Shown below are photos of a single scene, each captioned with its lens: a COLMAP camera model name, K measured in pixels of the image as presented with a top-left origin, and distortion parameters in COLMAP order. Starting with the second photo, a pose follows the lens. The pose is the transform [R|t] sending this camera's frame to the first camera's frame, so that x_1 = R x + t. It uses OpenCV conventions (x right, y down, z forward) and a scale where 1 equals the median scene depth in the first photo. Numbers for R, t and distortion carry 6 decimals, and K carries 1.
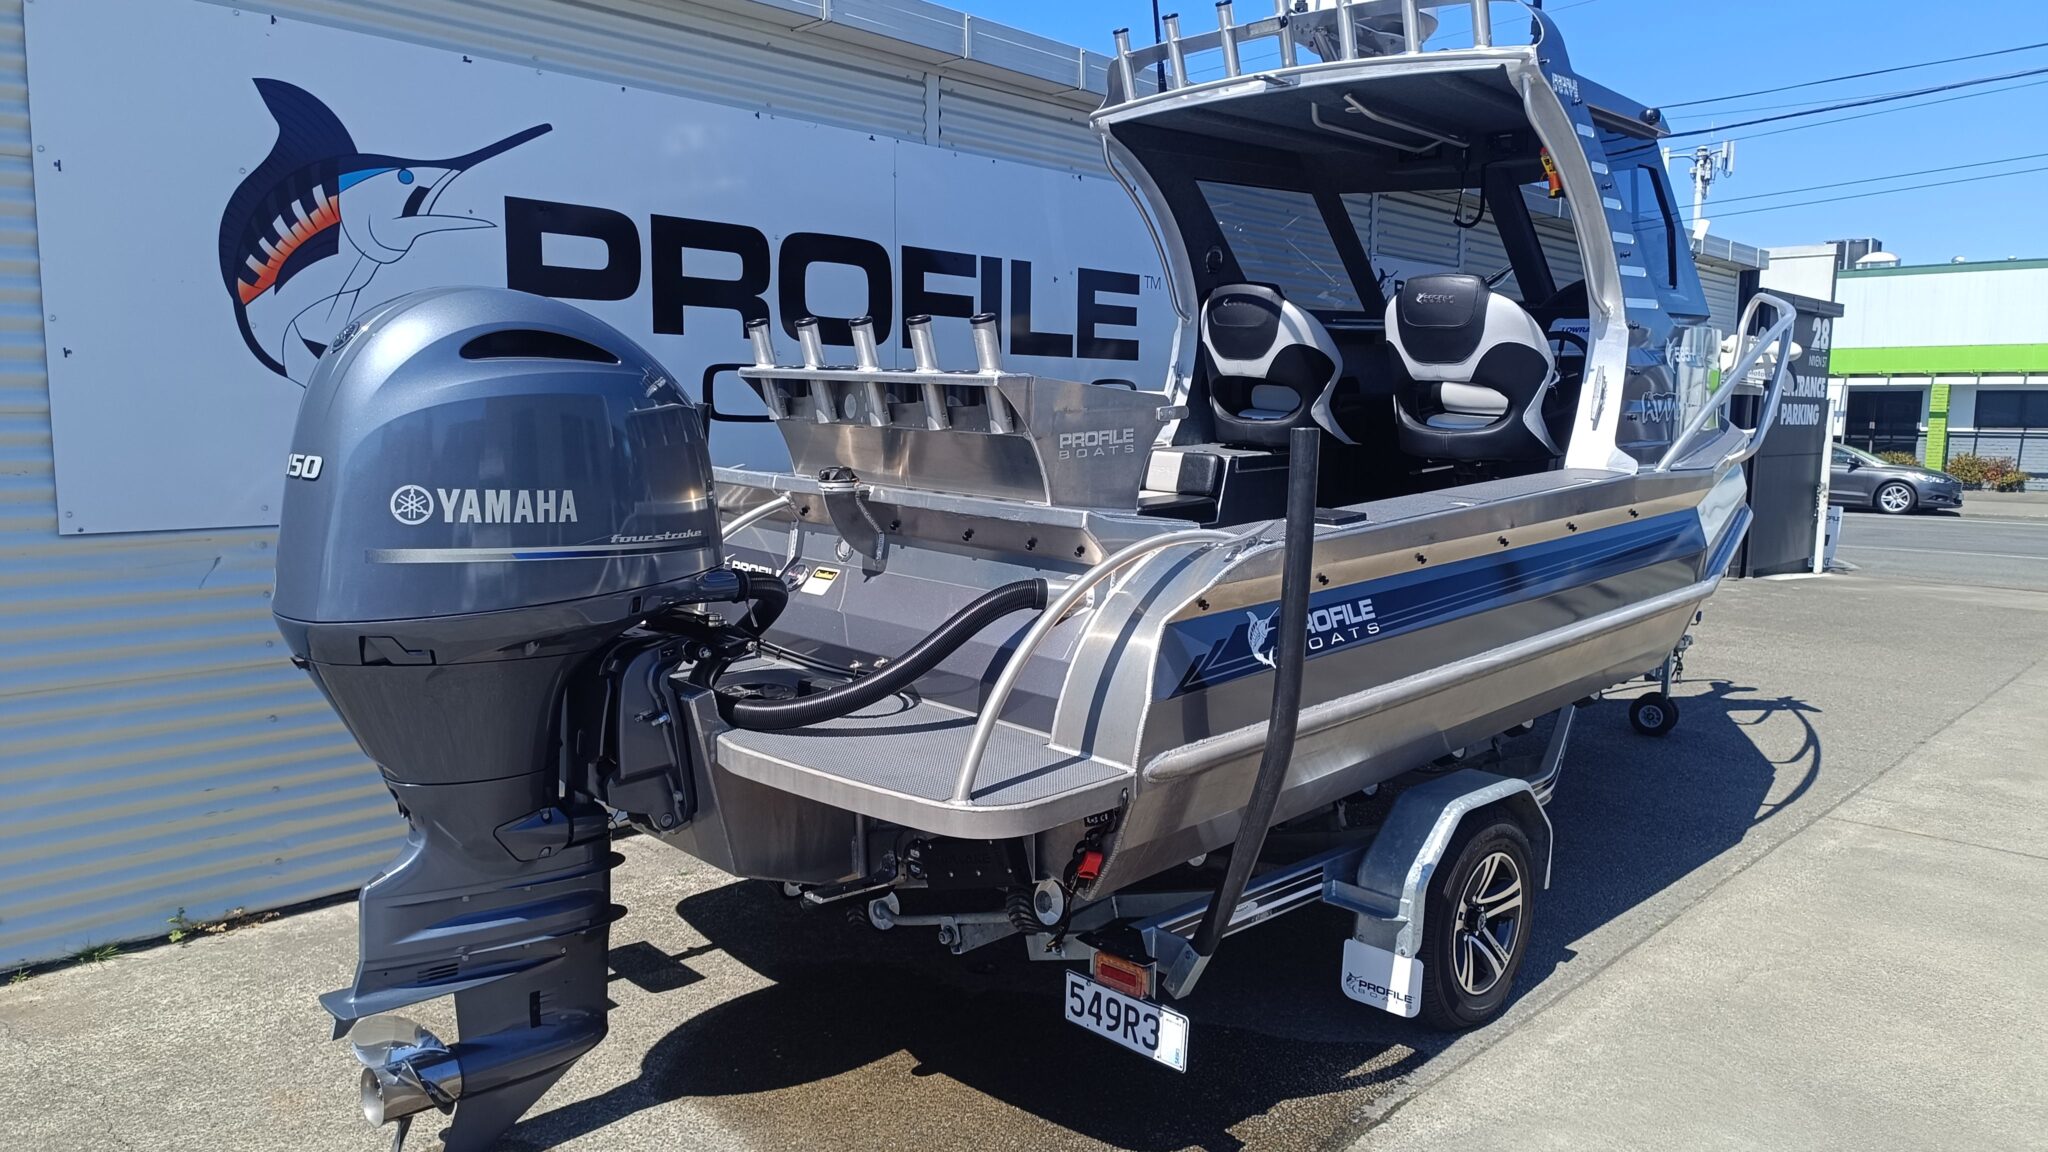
lens RADIAL K [[1417.1, 0, 1028.8], [0, 1417.1, 578.1], [0, 0, 1]] dist [0.008544, -0.011161]
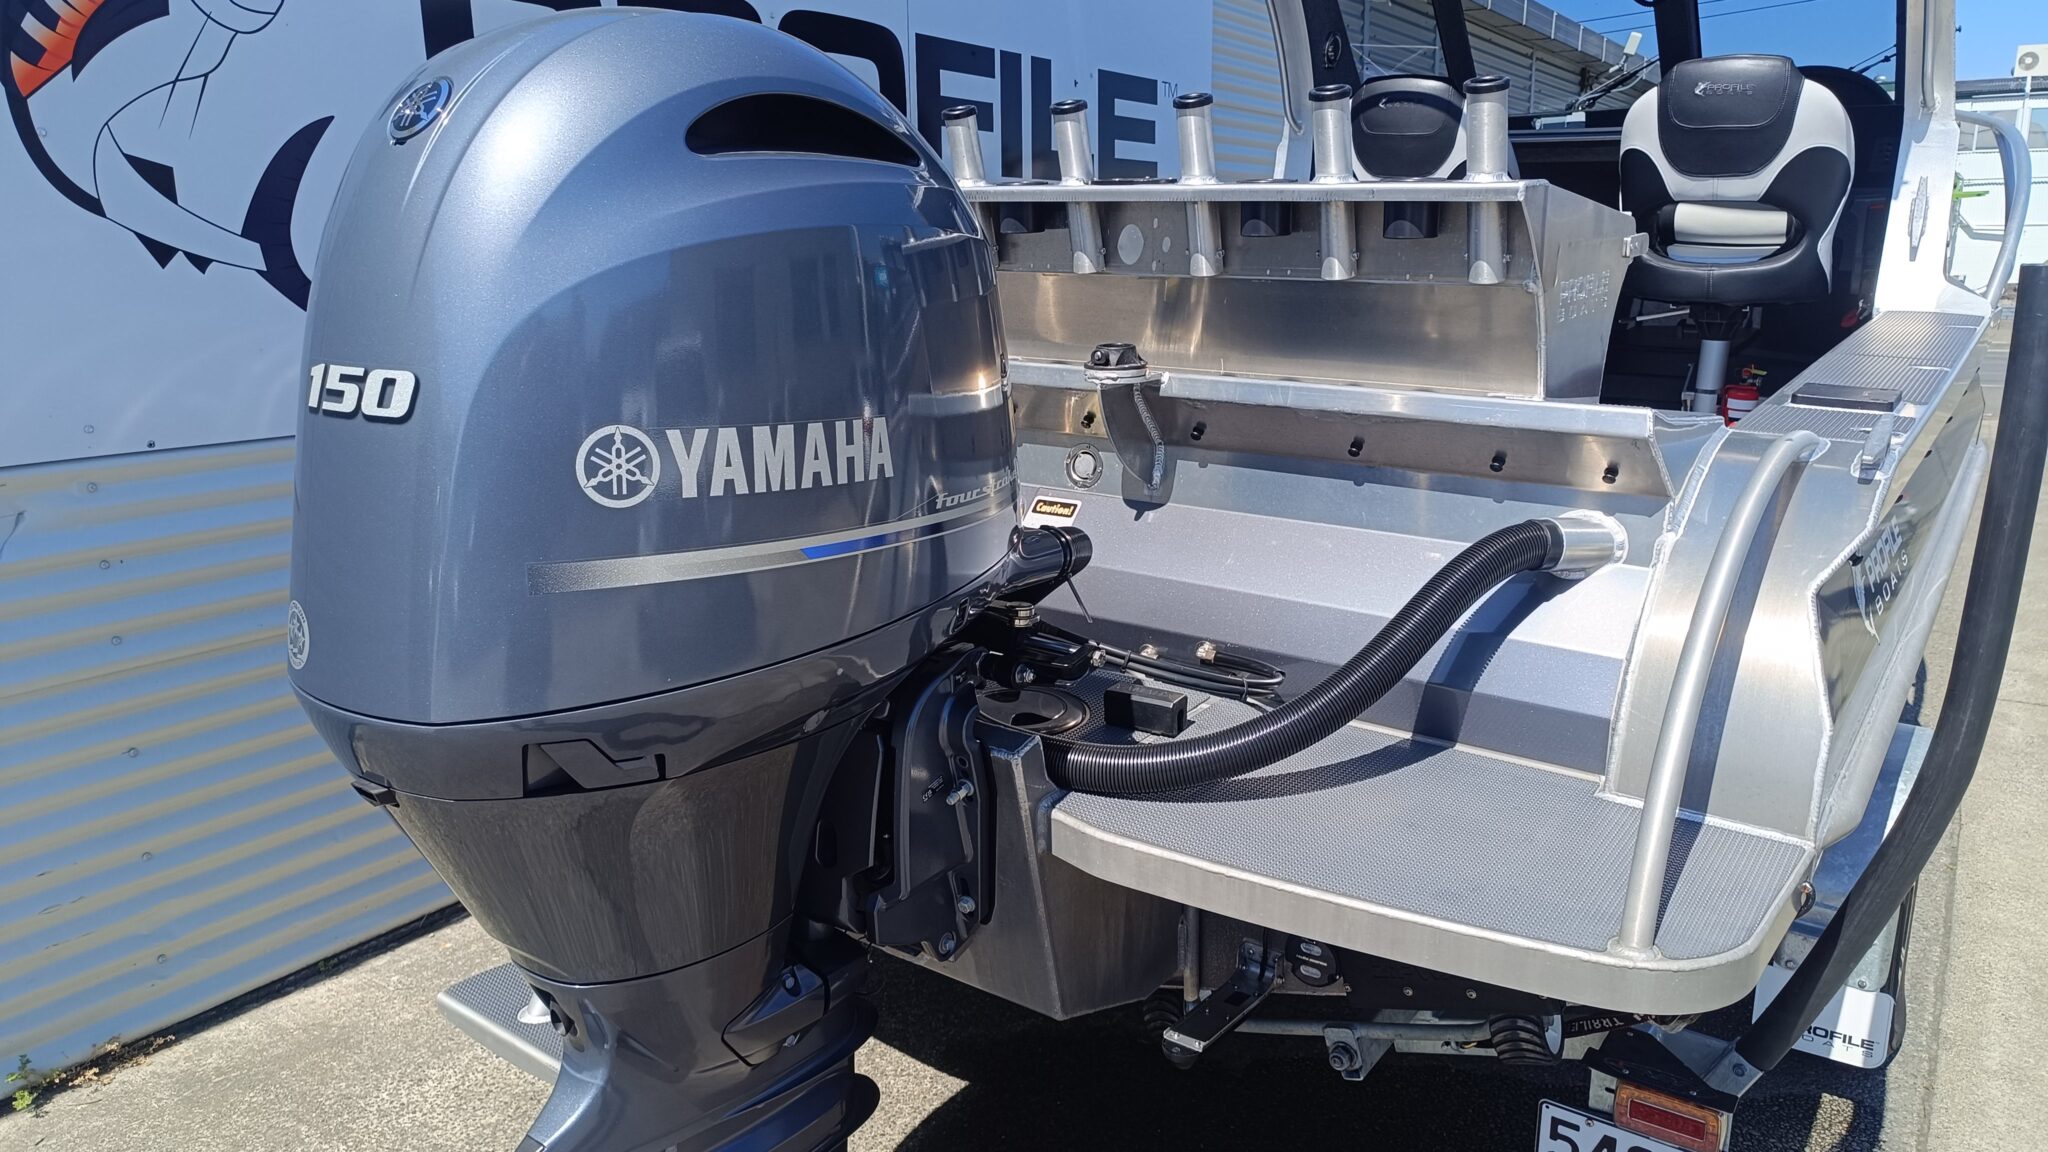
lens RADIAL K [[1417.1, 0, 1020.1], [0, 1417.1, 573.6], [0, 0, 1]] dist [0.008544, -0.011161]
pose [[0.987267, -0.053689, 0.149735, -0.261244], [0.037800, 0.993539, 0.107008, -0.043135], [-0.154513, -0.099986, 0.982918, 0.353398]]
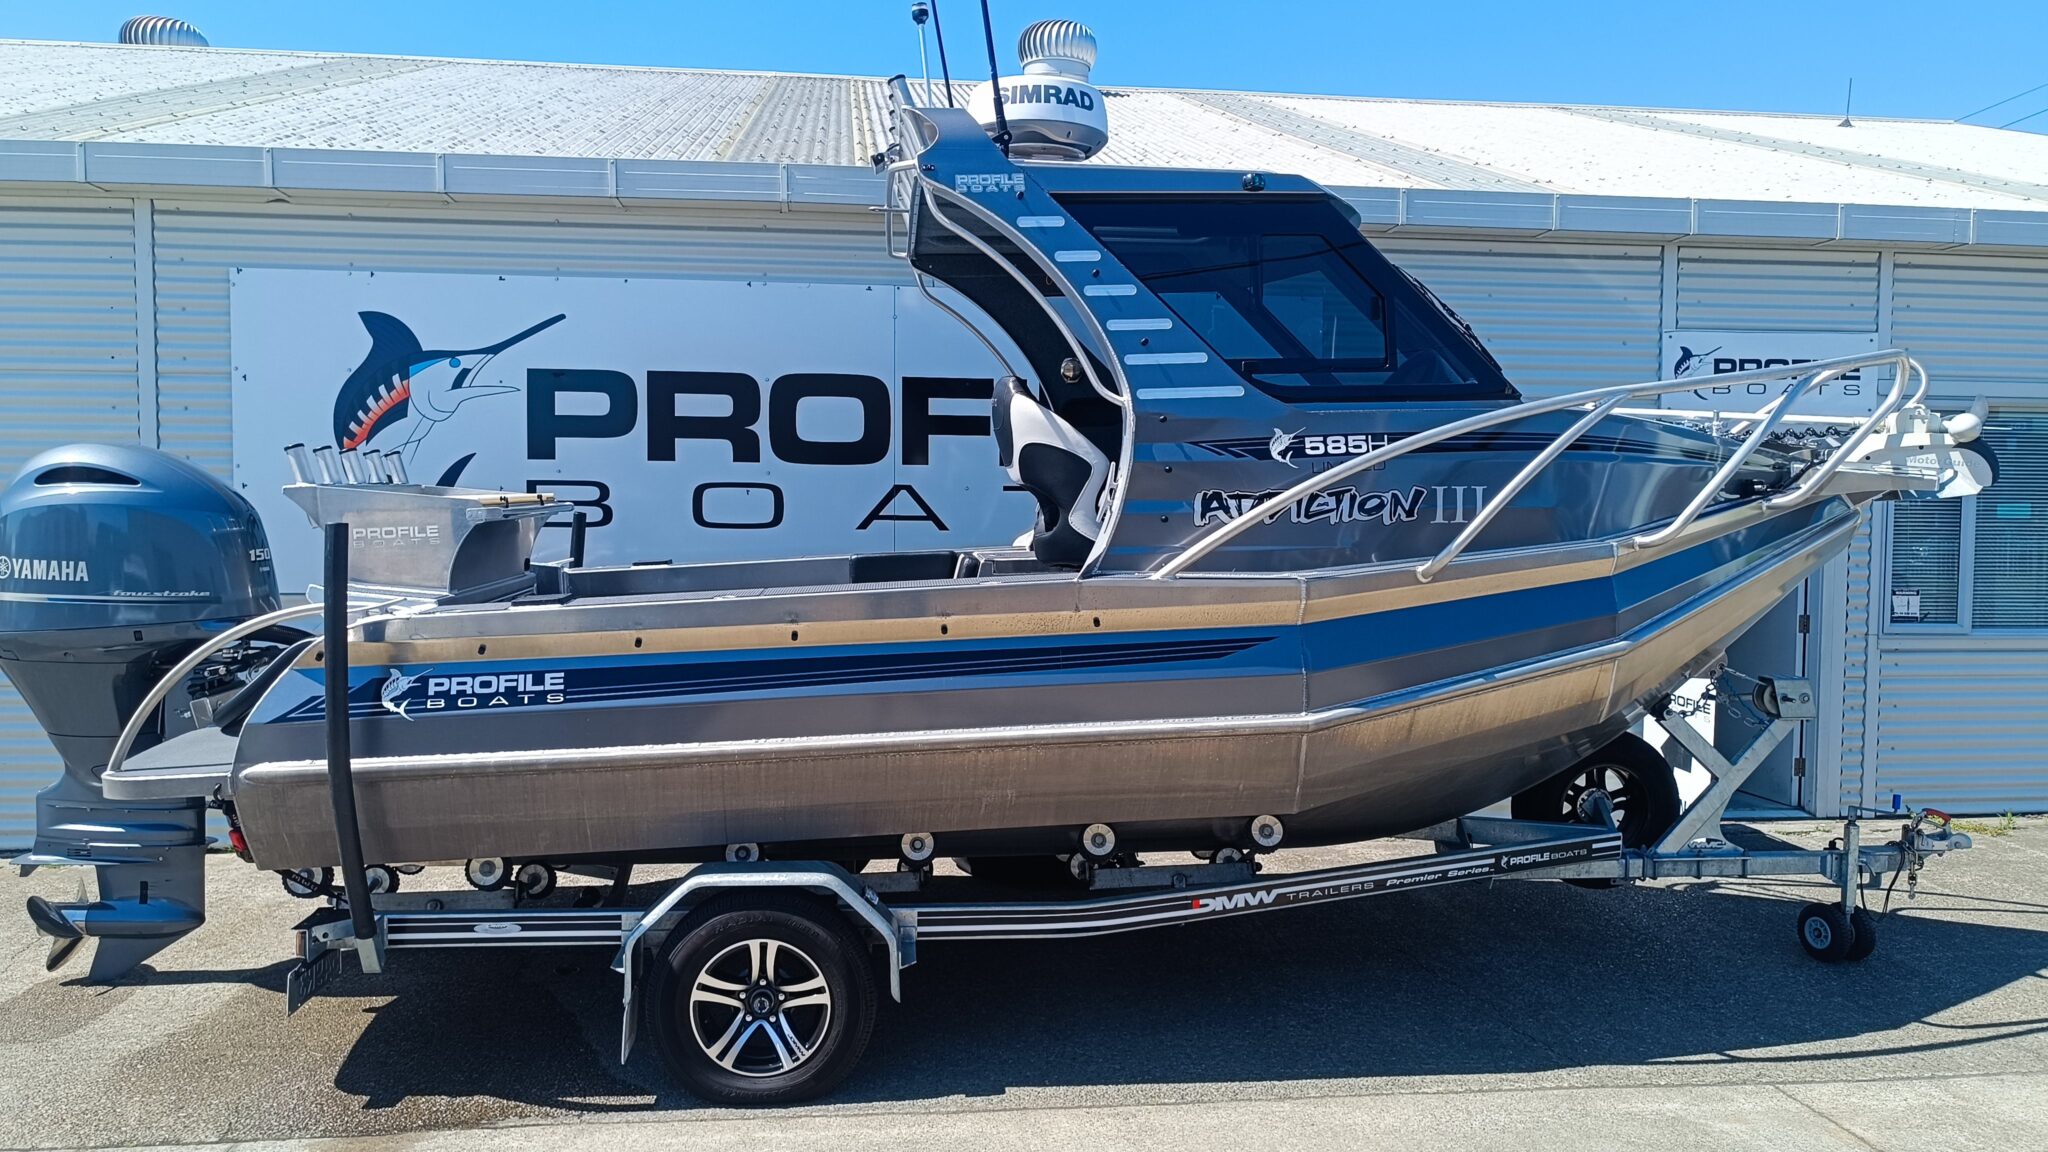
lens RADIAL K [[1417.1, 0, 1017.5], [0, 1417.1, 587.4], [0, 0, 1]] dist [0.008544, -0.011161]
pose [[0.762095, 0.024227, -0.647012, 1.166340], [-0.074844, 0.995897, -0.050866, -0.021573], [0.643125, 0.087189, 0.760781, 0.326457]]
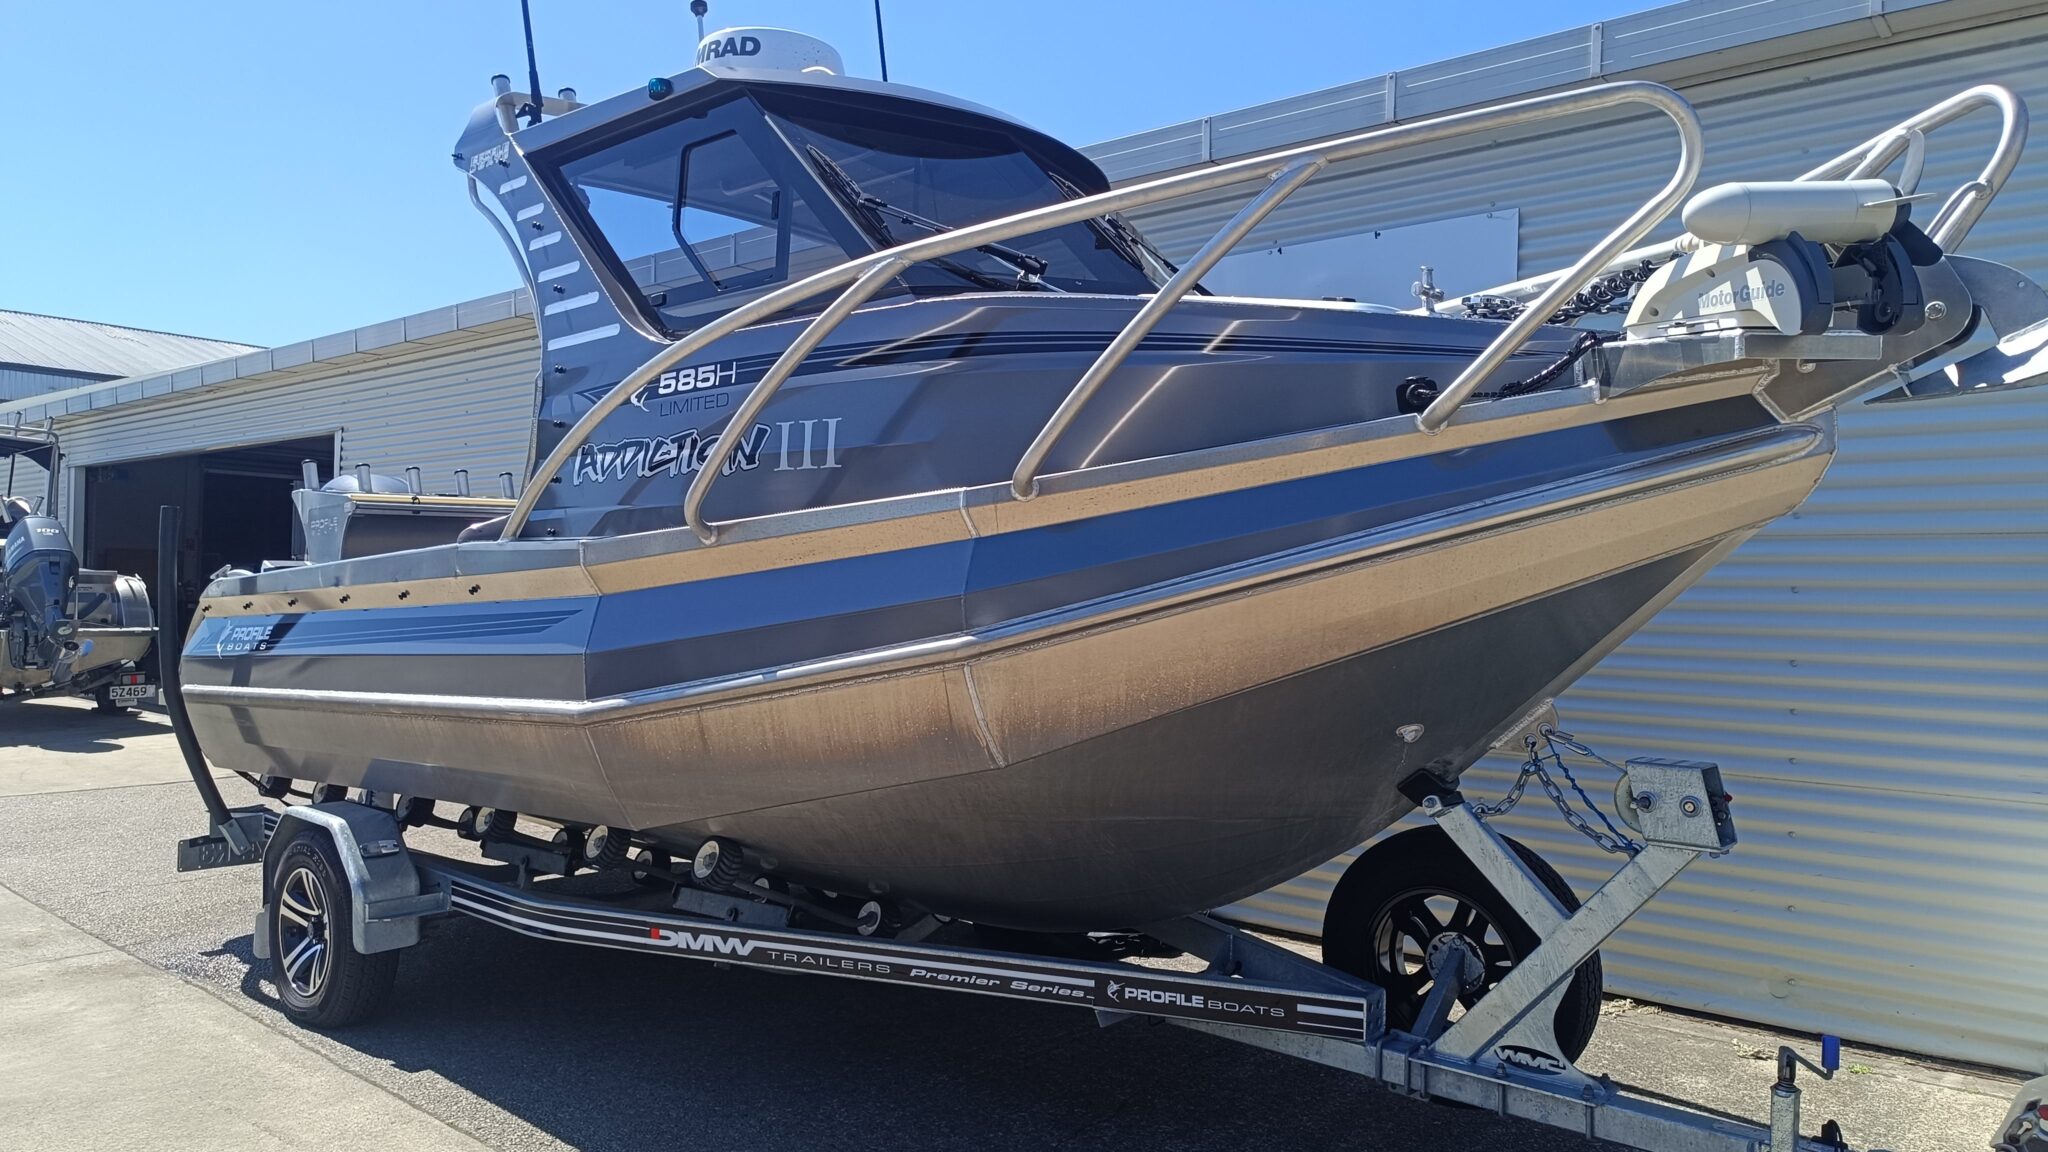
lens RADIAL K [[1417.1, 0, 1017.8], [0, 1417.1, 570.8], [0, 0, 1]] dist [0.008544, -0.011161]
pose [[0.036377, -0.027343, -0.998964, 1.551657], [-0.138469, 0.989845, -0.032136, -0.089614], [0.989699, 0.139494, 0.032221, 1.550494]]
